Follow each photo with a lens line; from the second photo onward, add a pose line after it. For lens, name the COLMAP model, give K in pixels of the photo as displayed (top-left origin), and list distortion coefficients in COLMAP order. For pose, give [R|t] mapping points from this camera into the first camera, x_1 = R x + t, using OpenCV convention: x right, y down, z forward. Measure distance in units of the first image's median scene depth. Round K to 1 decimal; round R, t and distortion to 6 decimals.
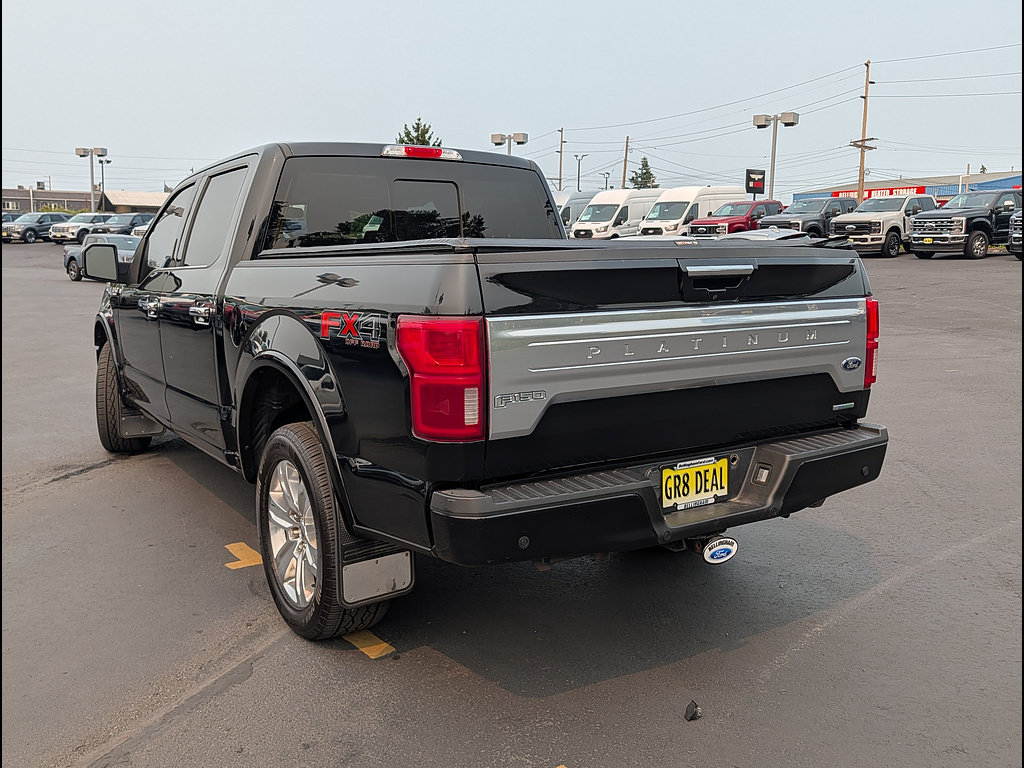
lens RADIAL K [[931.3, 0, 529.1], [0, 931.3, 362.8], [0, 0, 1]] dist [0.007005, -0.001960]
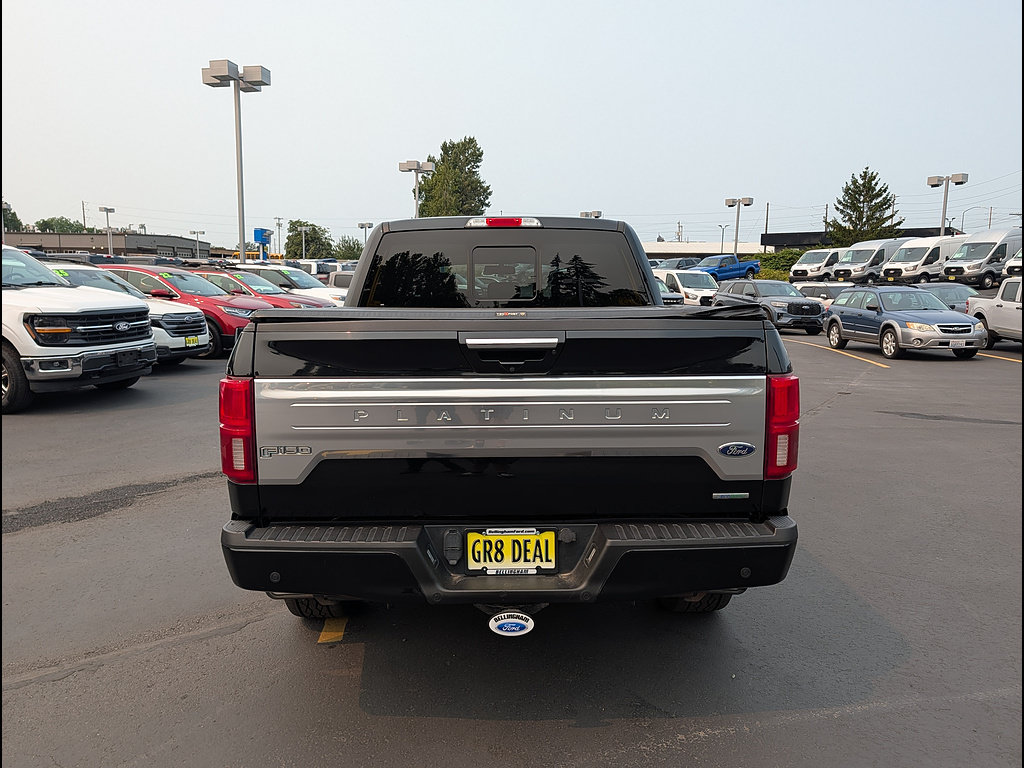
lens RADIAL K [[761.1, 0, 516.8], [0, 761.1, 383.1], [0, 0, 1]] dist [0.047442, -0.052996]
pose [[0.843579, 0.067449, -0.532753, 0.561556], [-0.064059, 0.997636, 0.024871, -0.067343], [0.533171, 0.013147, 0.845906, 0.277586]]
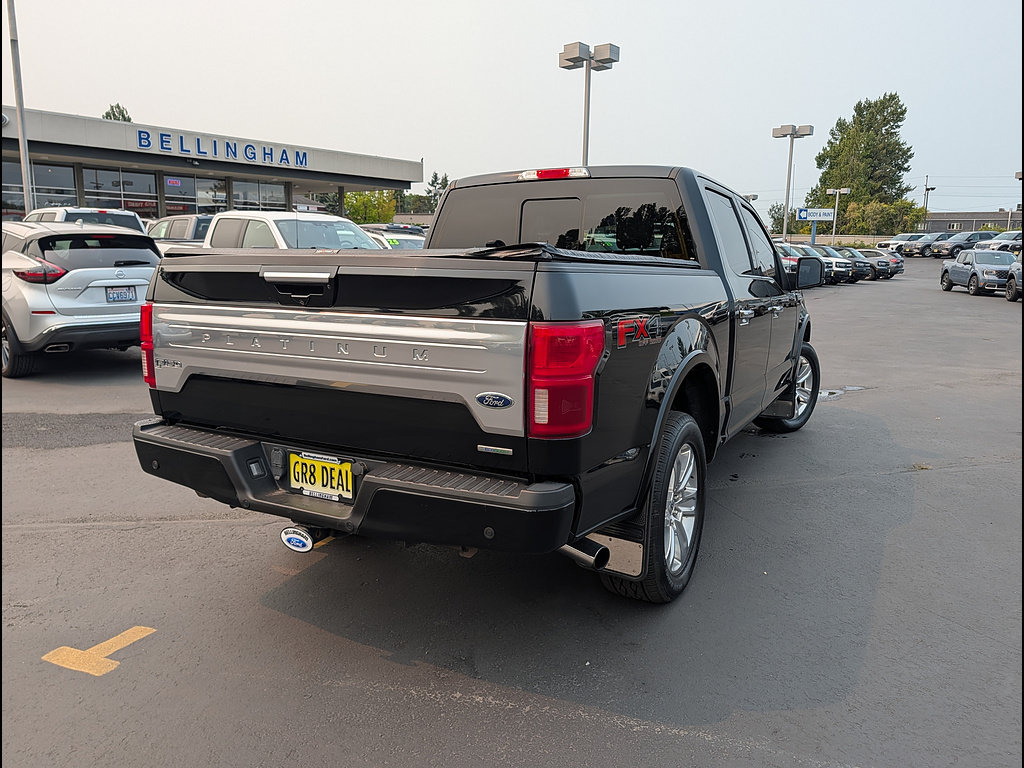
lens RADIAL K [[761.1, 0, 516.8], [0, 761.1, 383.1], [0, 0, 1]] dist [0.047442, -0.052996]
pose [[0.472185, 0.146516, -0.869238, 0.951011], [-0.117473, 0.987754, 0.102679, -0.086173], [0.873637, 0.053629, 0.483614, 0.703811]]
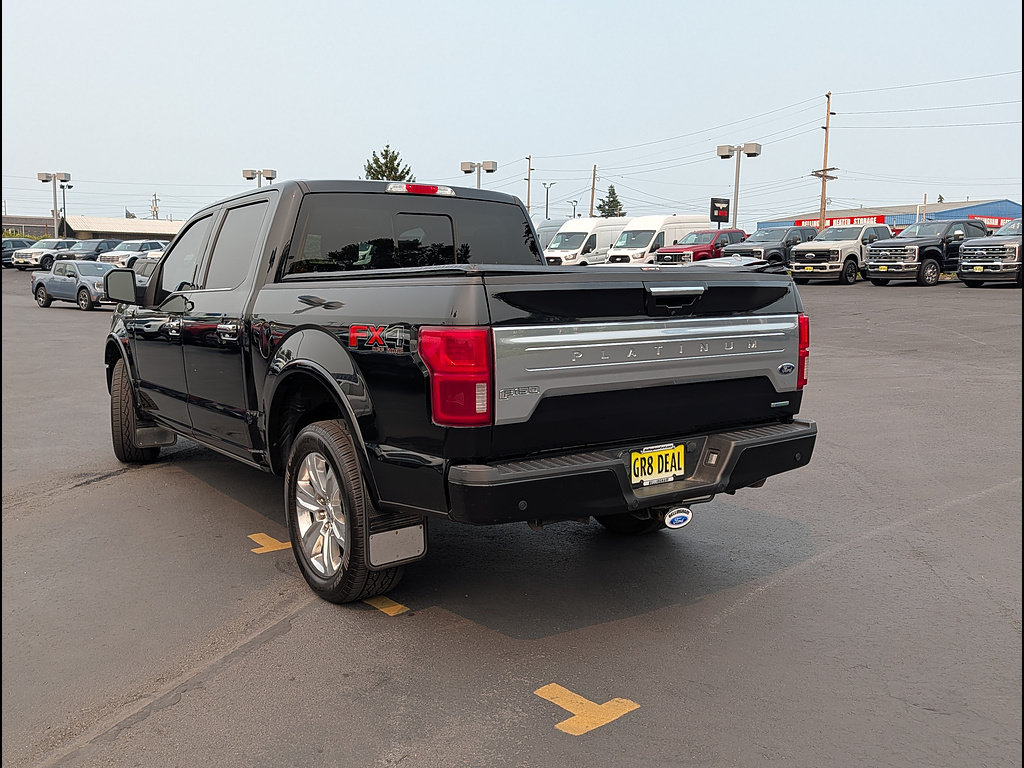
lens RADIAL K [[930.3, 0, 541.9], [0, 930.3, 397.8], [0, 0, 1]] dist [0.051448, -0.122643]
pose [[0.998843, -0.004671, 0.047856, -0.030435], [0.004290, 0.999958, 0.008057, 0.028271], [-0.047891, -0.007842, 0.998822, -0.201810]]
